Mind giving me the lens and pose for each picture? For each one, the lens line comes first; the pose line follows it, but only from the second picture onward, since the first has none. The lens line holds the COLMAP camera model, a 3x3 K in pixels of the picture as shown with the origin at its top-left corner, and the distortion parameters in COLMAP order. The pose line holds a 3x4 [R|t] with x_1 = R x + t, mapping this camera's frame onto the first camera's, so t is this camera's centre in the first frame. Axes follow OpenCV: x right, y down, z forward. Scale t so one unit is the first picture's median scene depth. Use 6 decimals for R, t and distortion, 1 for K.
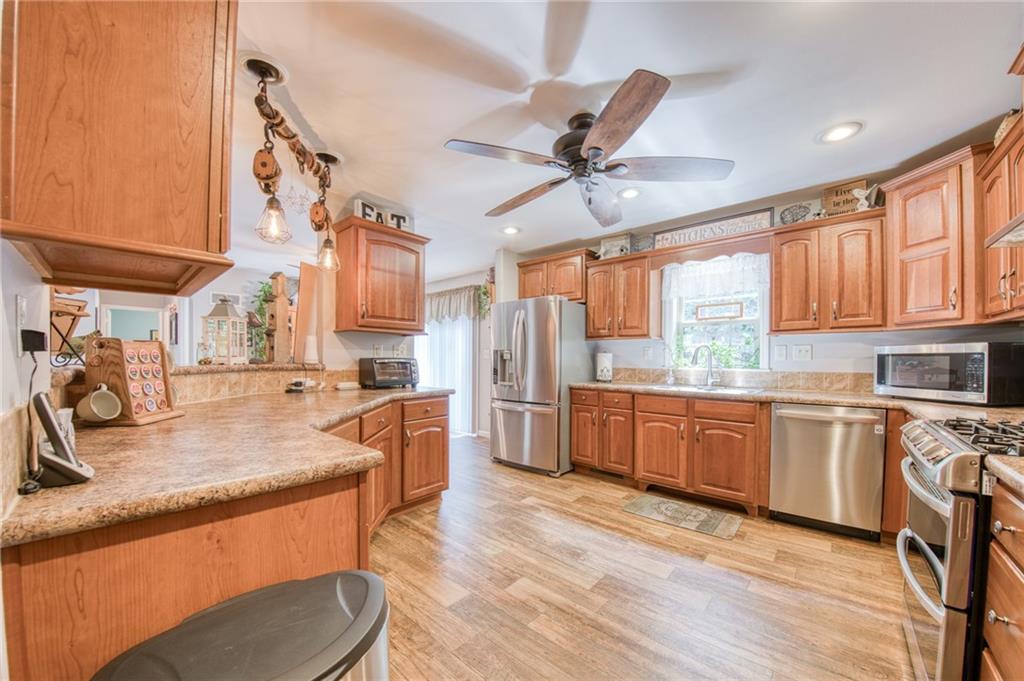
lens RADIAL K [[374.4, 0, 503.5], [0, 374.4, 358.5], [0, 0, 1]] dist [-0.001319, -0.000110]
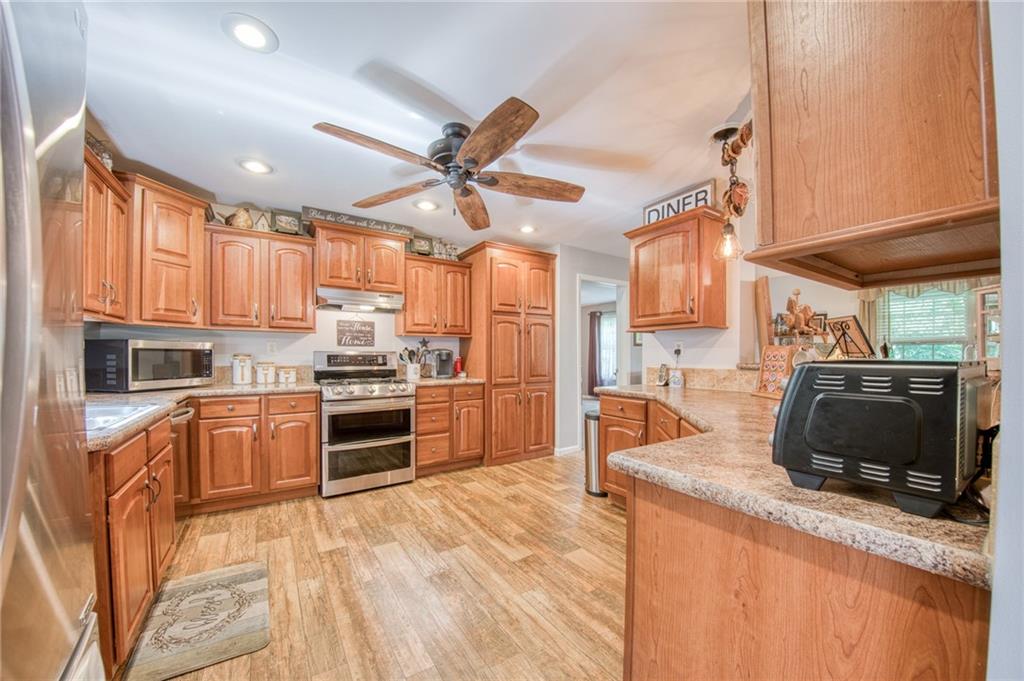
lens RADIAL K [[374.4, 0, 503.5], [0, 374.4, 358.5], [0, 0, 1]] dist [-0.001319, -0.000110]
pose [[-0.966163, -0.009132, 0.257771, -0.136030], [-0.007138, 0.999937, 0.008672, -0.001238], [-0.257834, 0.006539, -0.966167, 1.459324]]
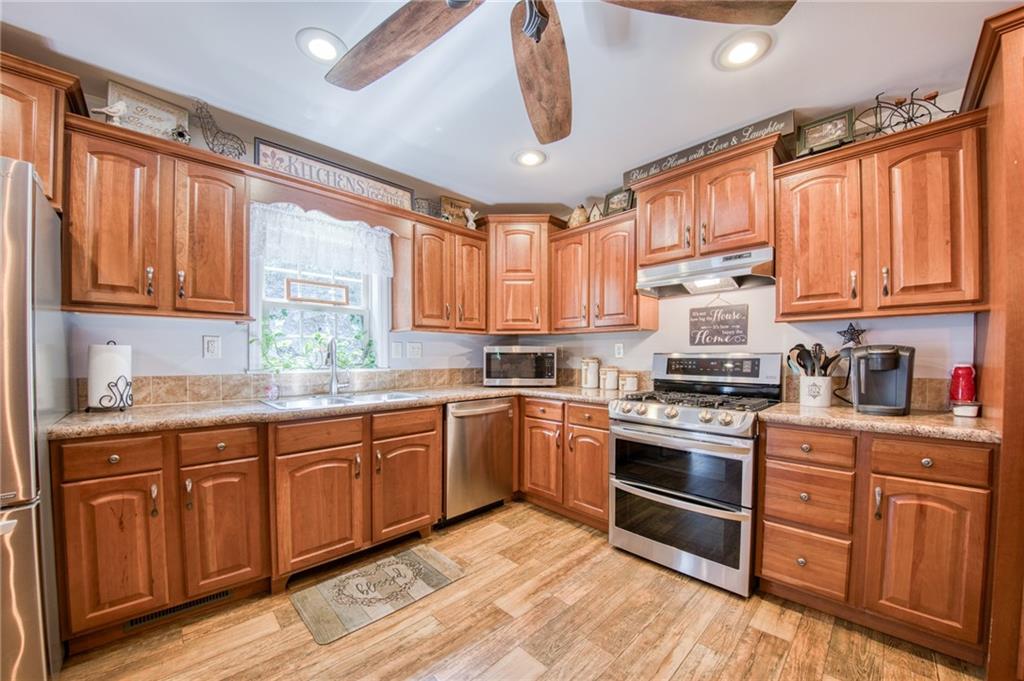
lens RADIAL K [[379.4, 0, 530.9], [0, 379.4, 357.7], [0, 0, 1]] dist [-0.001305, -0.000281]
pose [[0.049823, -0.010025, 0.998708, -0.200633], [-0.002346, 0.999946, 0.010155, -0.007454], [-0.998755, -0.002849, 0.049797, 0.698906]]
